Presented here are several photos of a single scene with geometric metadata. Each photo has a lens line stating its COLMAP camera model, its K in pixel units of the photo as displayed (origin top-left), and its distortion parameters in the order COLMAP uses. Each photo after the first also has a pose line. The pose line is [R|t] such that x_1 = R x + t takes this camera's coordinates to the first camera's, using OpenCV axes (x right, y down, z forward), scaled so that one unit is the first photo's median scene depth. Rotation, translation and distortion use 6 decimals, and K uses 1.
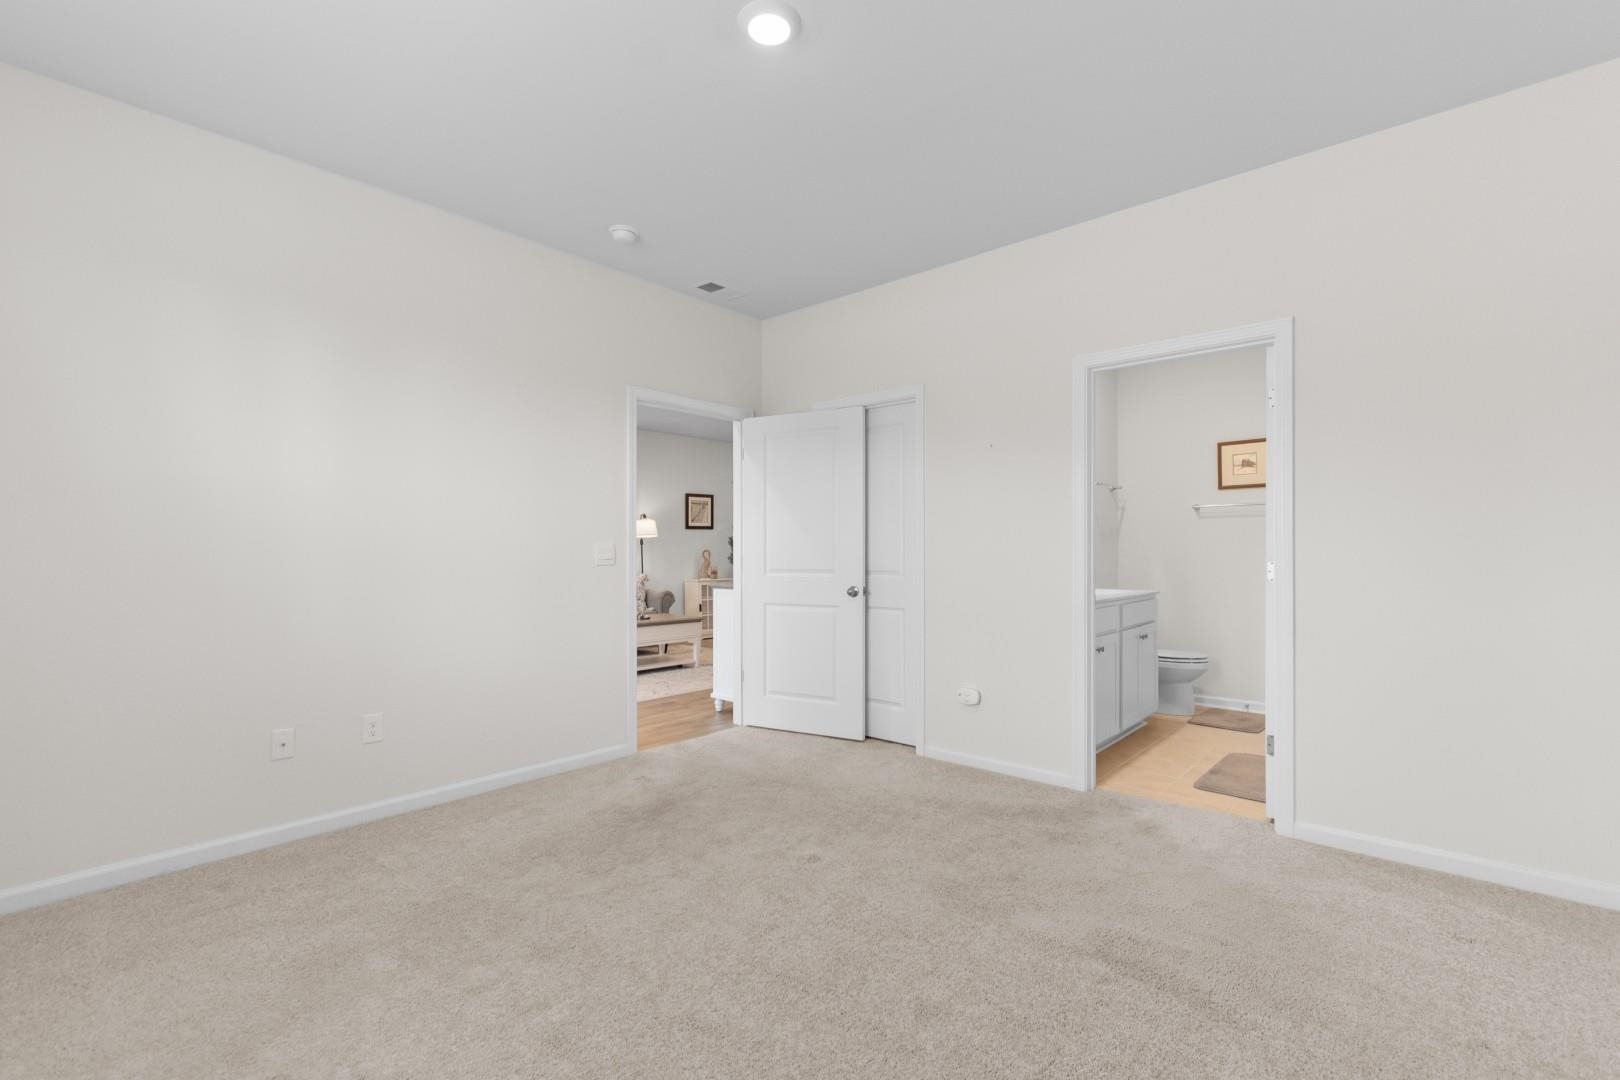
lens RADIAL K [[721.8, 0, 813.1], [0, 721.8, 552.6], [0, 0, 1]] dist [0.002964, -0.001481]
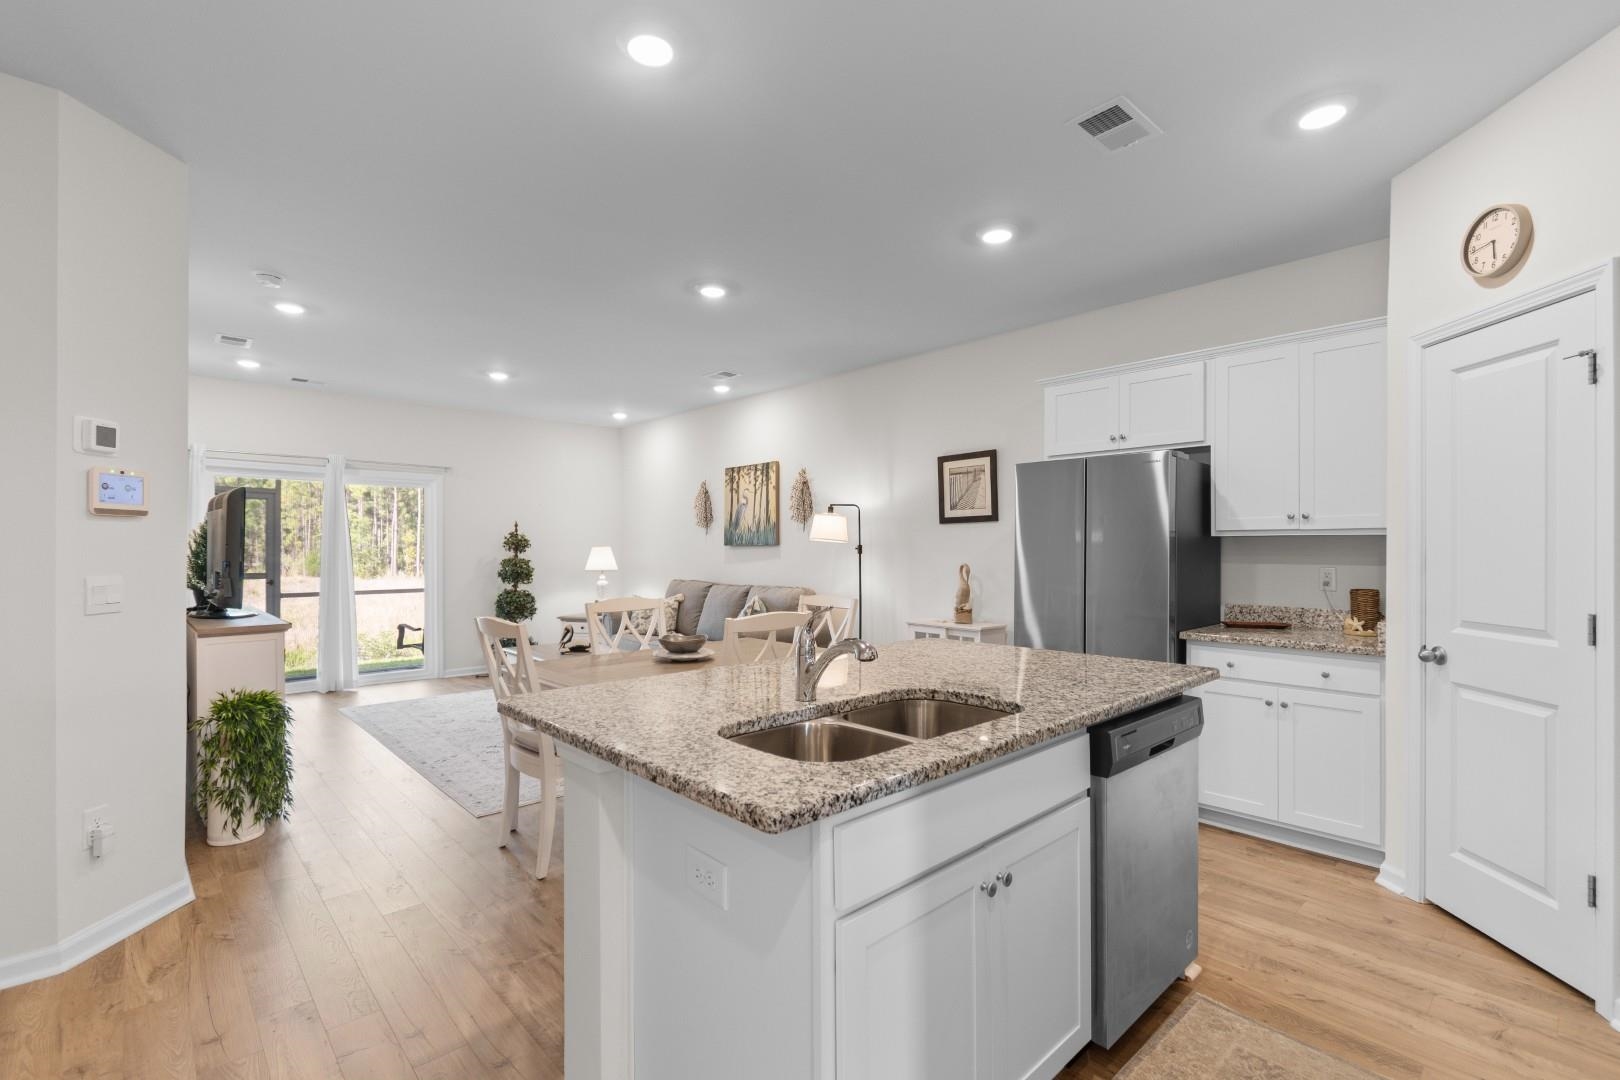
lens RADIAL K [[721.8, 0, 805.8], [0, 721.8, 553.3], [0, 0, 1]] dist [0.002964, -0.001481]
pose [[-0.102753, 0.007167, -0.994681, 0.360913], [-0.001403, 0.999972, 0.007350, -0.014397], [0.994706, 0.002150, -0.102740, 0.943700]]
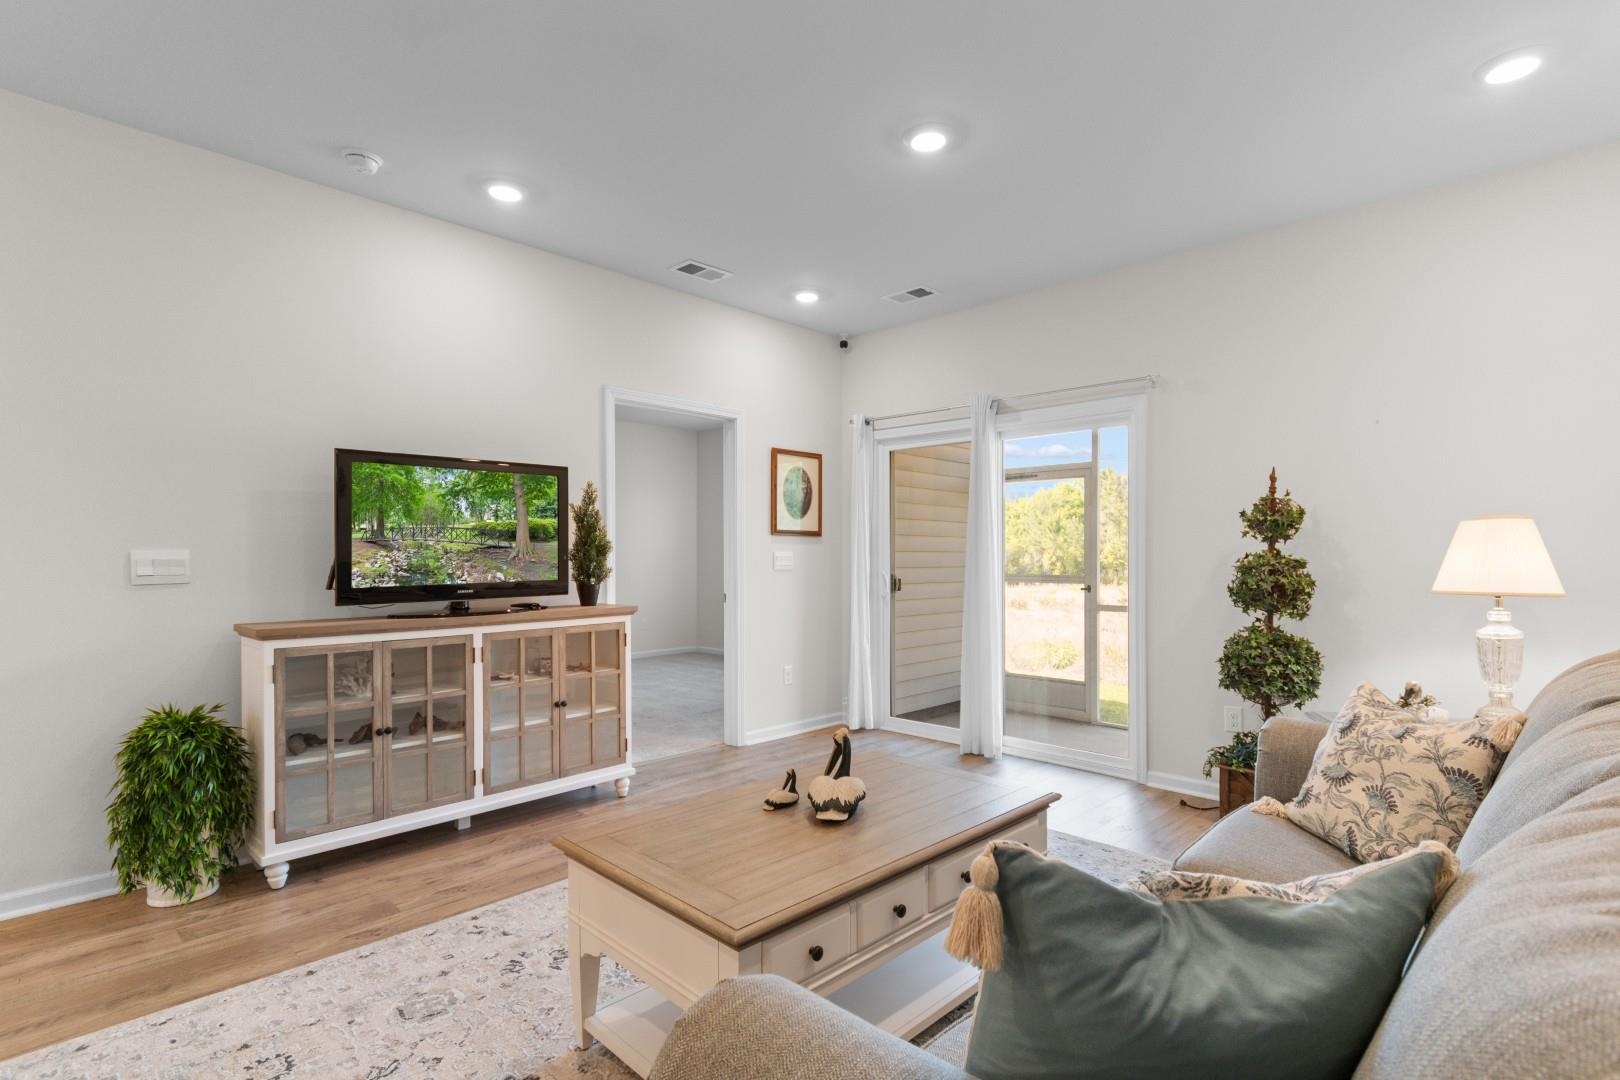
lens RADIAL K [[781.0, 0, 830.6], [0, 781.0, 545.8], [0, 0, 1]] dist [0.007040, 0.000085]
pose [[-0.999147, 0.003406, 0.041157, -0.186043], [0.002848, 0.999903, -0.013610, -0.002969], [-0.041199, -0.013481, -0.999060, 0.922617]]
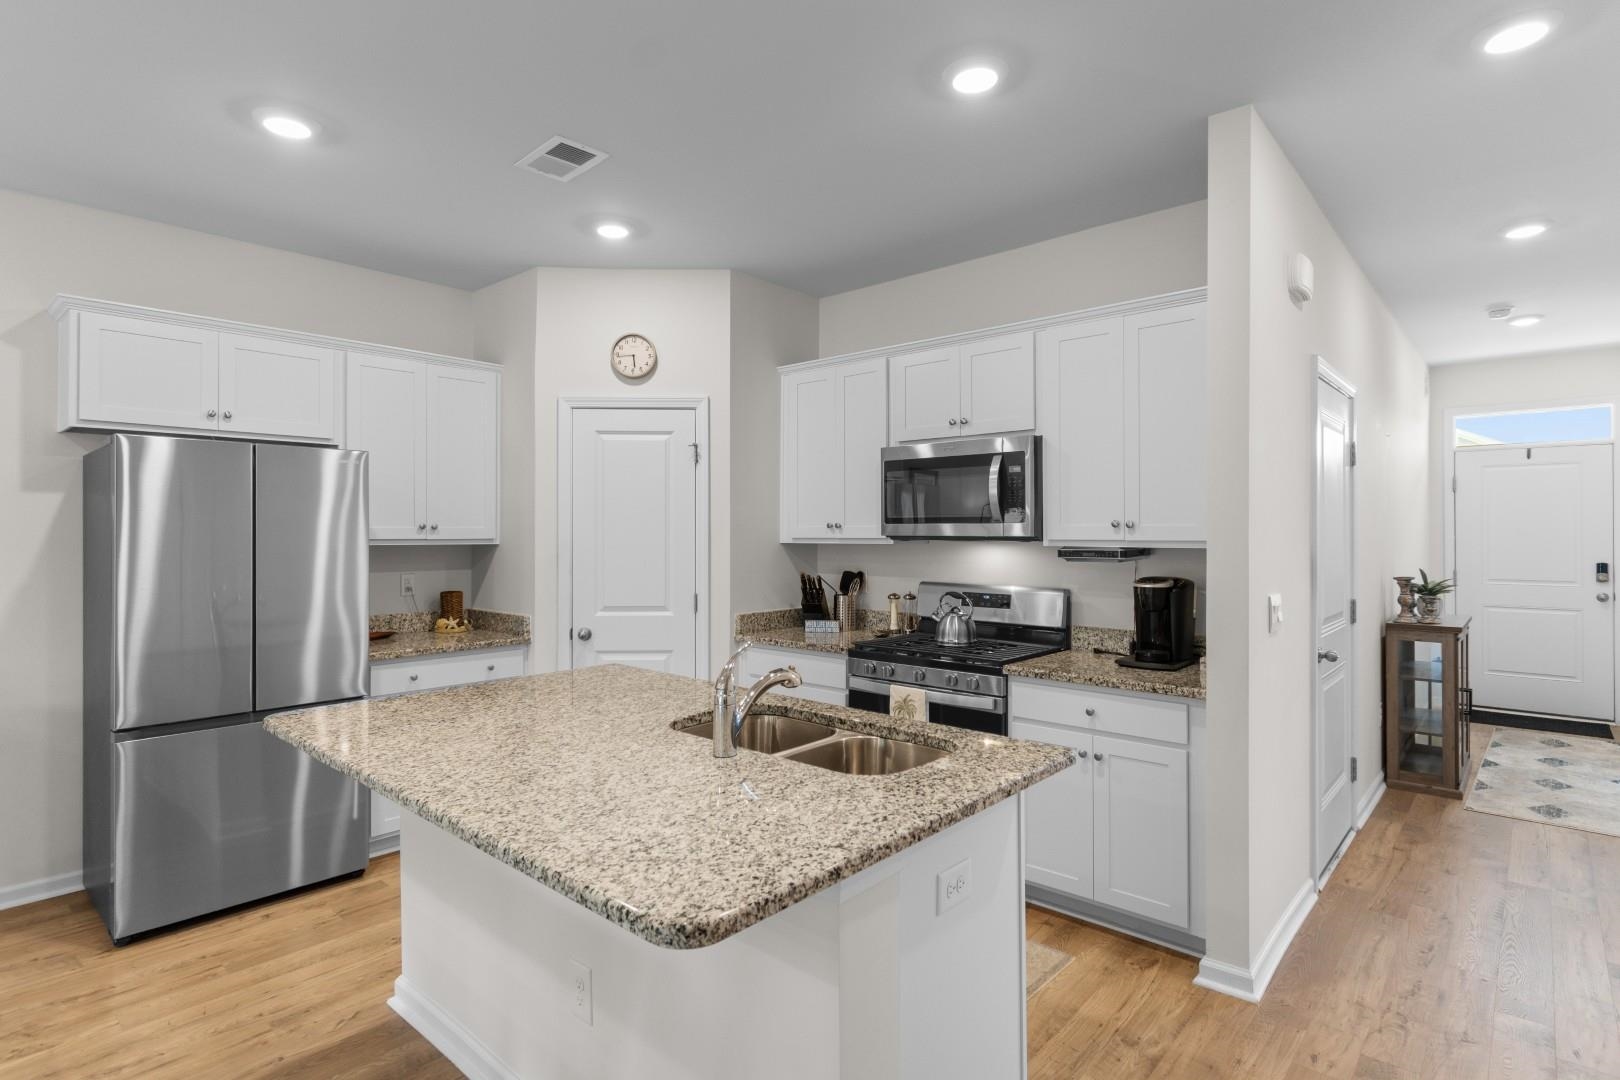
lens RADIAL K [[824.5, 0, 825.1], [0, 824.5, 535.1], [0, 0, 1]] dist [0.002096, 0.002694]
pose [[1.000000, 0.000077, -0.000222, 0.198607], [-0.000075, 0.999963, 0.008625, -0.028888], [0.000223, -0.008625, 0.999963, 0.732304]]
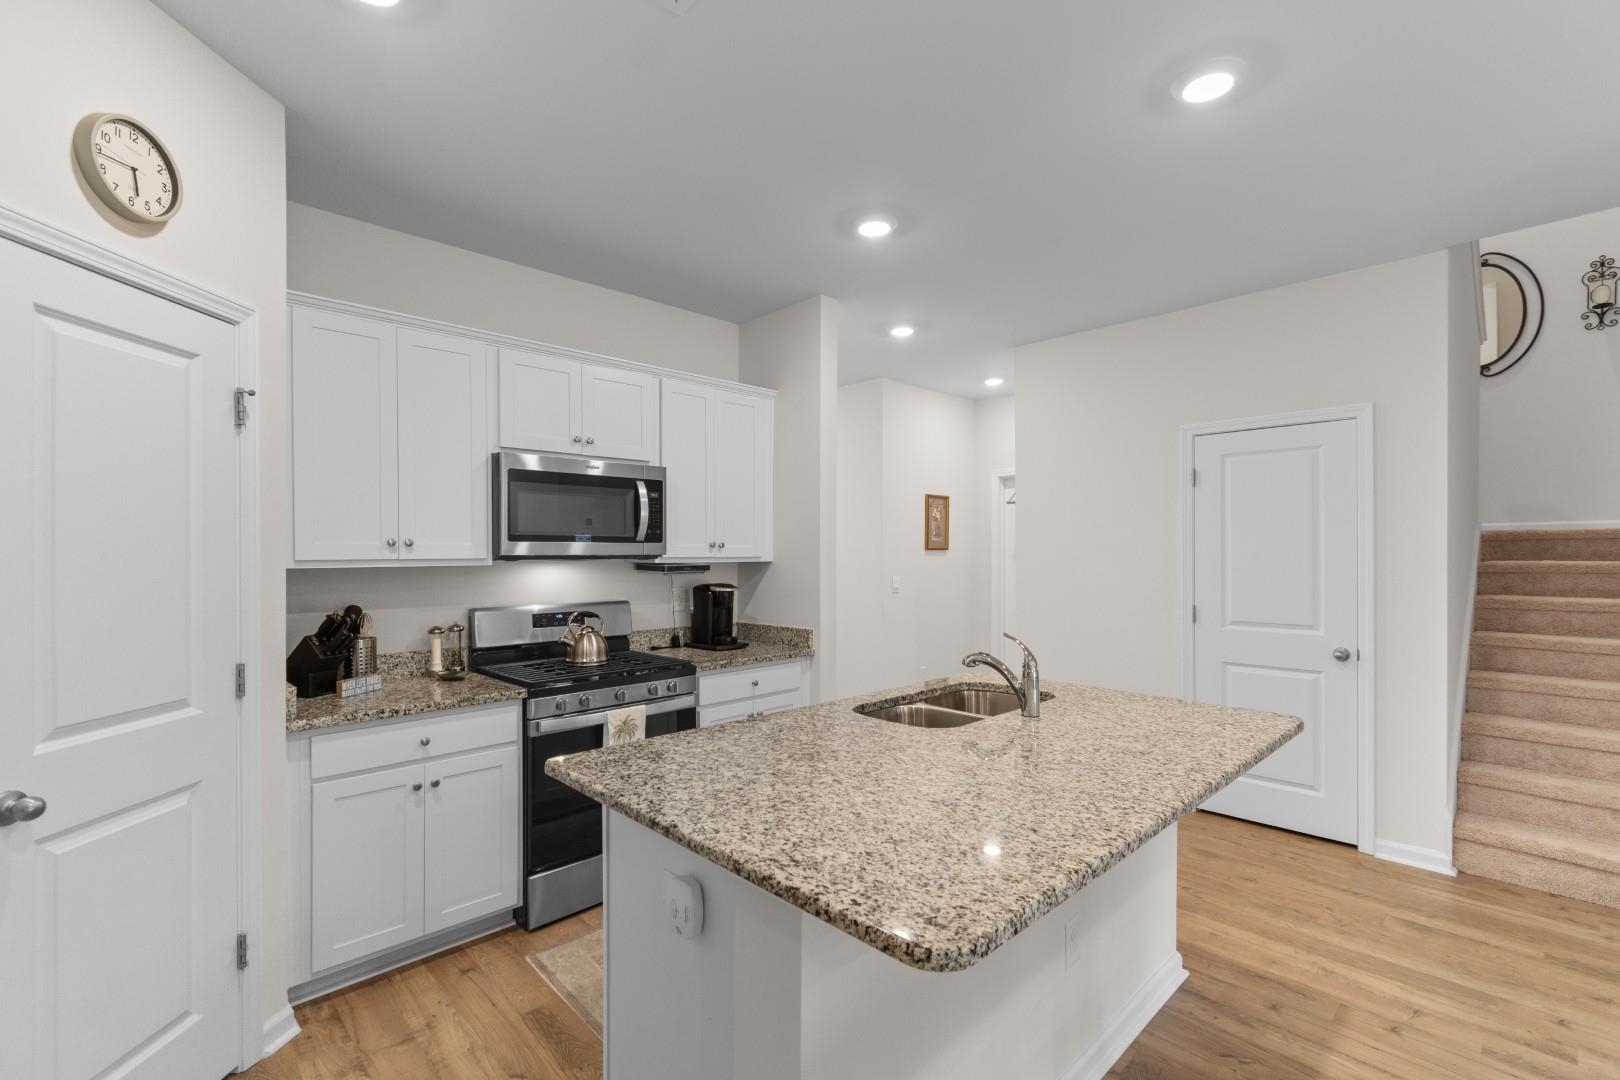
lens RADIAL K [[721.8, 0, 814.5], [0, 721.8, 549.4], [0, 0, 1]] dist [0.002964, -0.001481]
pose [[0.077005, 0.003291, 0.997025, -0.052250], [0.001121, 0.999994, -0.003387, -0.026417], [-0.997030, 0.001379, 0.077001, 0.973651]]
